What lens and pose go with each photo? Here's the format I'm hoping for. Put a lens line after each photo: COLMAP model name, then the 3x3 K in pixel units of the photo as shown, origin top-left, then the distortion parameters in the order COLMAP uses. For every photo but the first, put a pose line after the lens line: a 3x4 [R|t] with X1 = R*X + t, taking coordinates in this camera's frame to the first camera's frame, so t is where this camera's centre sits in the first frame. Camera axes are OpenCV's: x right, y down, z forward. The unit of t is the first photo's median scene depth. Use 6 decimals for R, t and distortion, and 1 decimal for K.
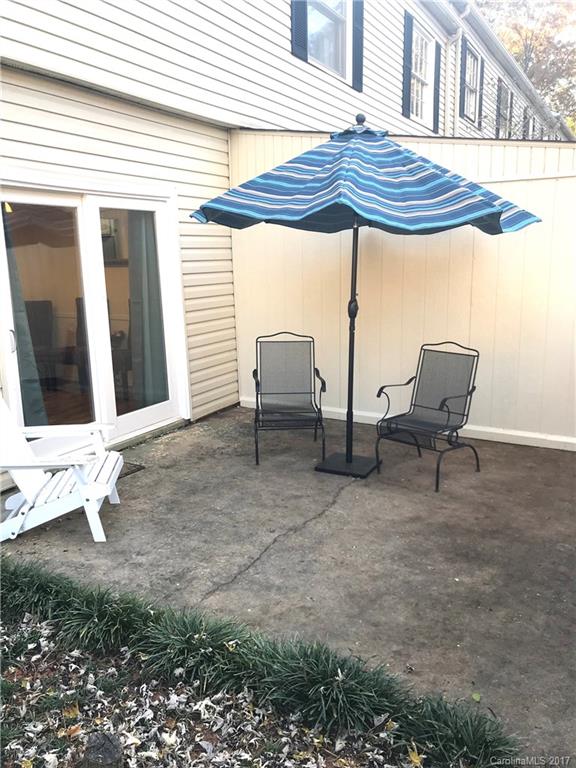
lens RADIAL K [[633.0, 0, 287.8], [0, 633.0, 379.0], [0, 0, 1]] dist [0.013643, -0.006356]
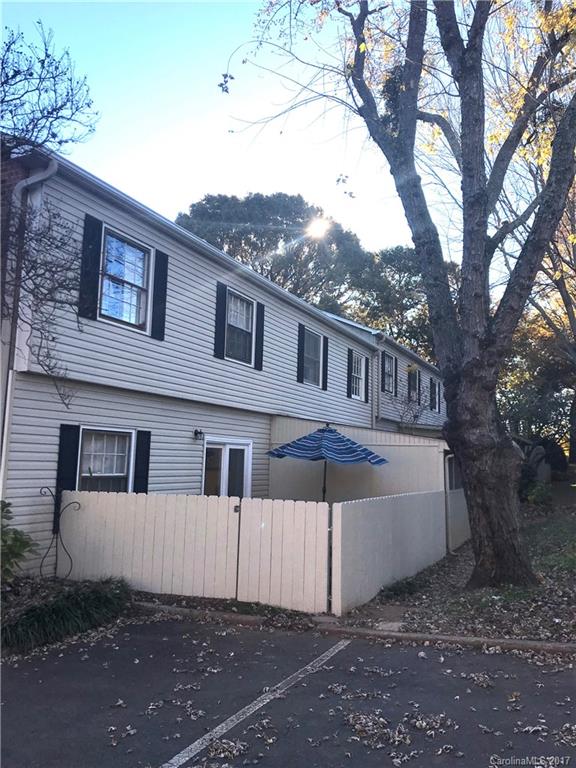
lens RADIAL K [[633.0, 0, 287.8], [0, 633.0, 379.0], [0, 0, 1]] dist [0.013643, -0.006356]
pose [[0.996872, 0.052739, 0.058871, -0.184071], [-0.031144, 0.946668, -0.320701, 0.241932], [-0.072645, 0.317865, 0.945349, -1.321706]]
